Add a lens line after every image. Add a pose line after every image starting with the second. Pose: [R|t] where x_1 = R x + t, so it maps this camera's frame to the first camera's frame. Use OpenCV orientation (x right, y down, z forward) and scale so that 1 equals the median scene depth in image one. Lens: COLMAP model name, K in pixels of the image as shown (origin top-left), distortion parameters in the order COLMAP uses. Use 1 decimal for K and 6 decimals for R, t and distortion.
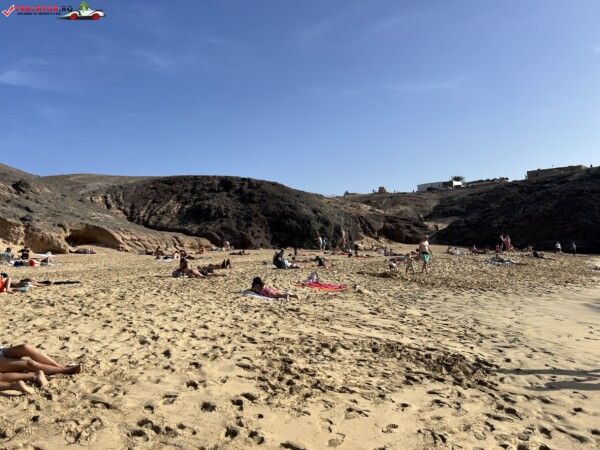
lens RADIAL K [[454.2, 0, 297.9], [0, 454.2, 228.5], [0, 0, 1]] dist [0.060121, -0.079366]
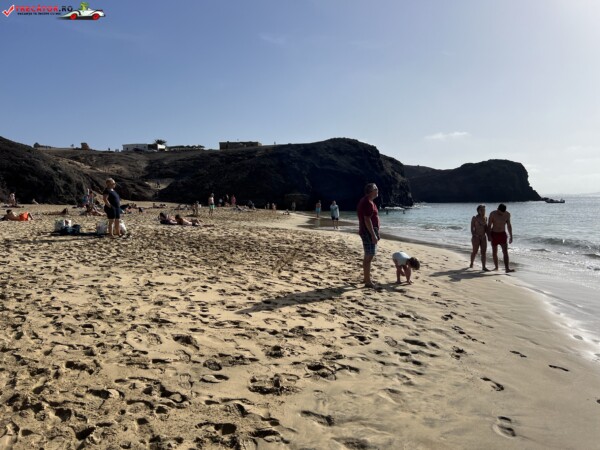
lens RADIAL K [[454.2, 0, 297.9], [0, 454.2, 228.5], [0, 0, 1]] dist [0.060121, -0.079366]
pose [[0.788476, -0.022954, 0.614638, -0.117989], [-0.032286, 0.996381, 0.078628, -0.000612], [-0.614218, -0.081841, 0.784881, -0.127227]]
